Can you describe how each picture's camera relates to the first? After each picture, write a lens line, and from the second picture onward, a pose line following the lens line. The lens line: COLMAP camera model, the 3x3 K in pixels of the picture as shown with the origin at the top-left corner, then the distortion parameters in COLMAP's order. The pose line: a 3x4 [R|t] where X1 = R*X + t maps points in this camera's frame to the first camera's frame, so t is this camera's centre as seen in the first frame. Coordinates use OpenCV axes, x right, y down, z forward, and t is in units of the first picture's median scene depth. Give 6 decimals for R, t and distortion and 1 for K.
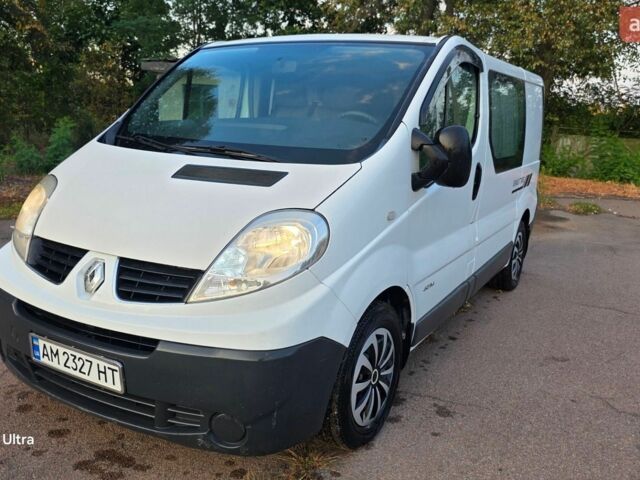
lens RADIAL K [[507.1, 0, 320.0], [0, 507.1, 240.0], [0, 0, 1]] dist [0.092970, -0.125872]
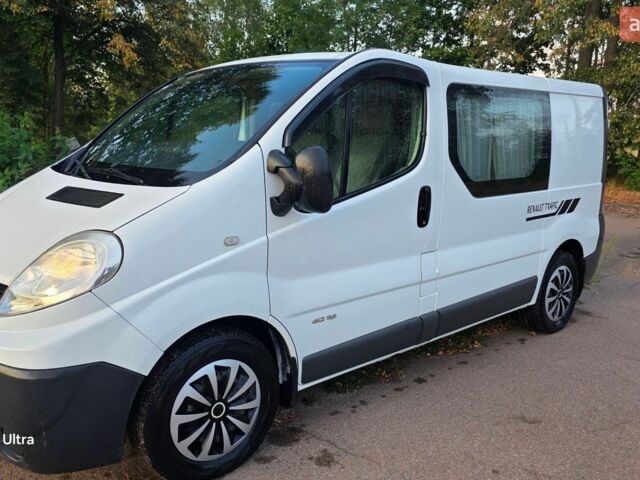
lens RADIAL K [[507.1, 0, 320.0], [0, 507.1, 240.0], [0, 0, 1]] dist [0.092970, -0.125872]
pose [[0.957475, 0.034474, -0.286450, 0.553012], [-0.046449, 0.998303, -0.035113, -0.022638], [0.284754, 0.046925, 0.957451, 0.131284]]
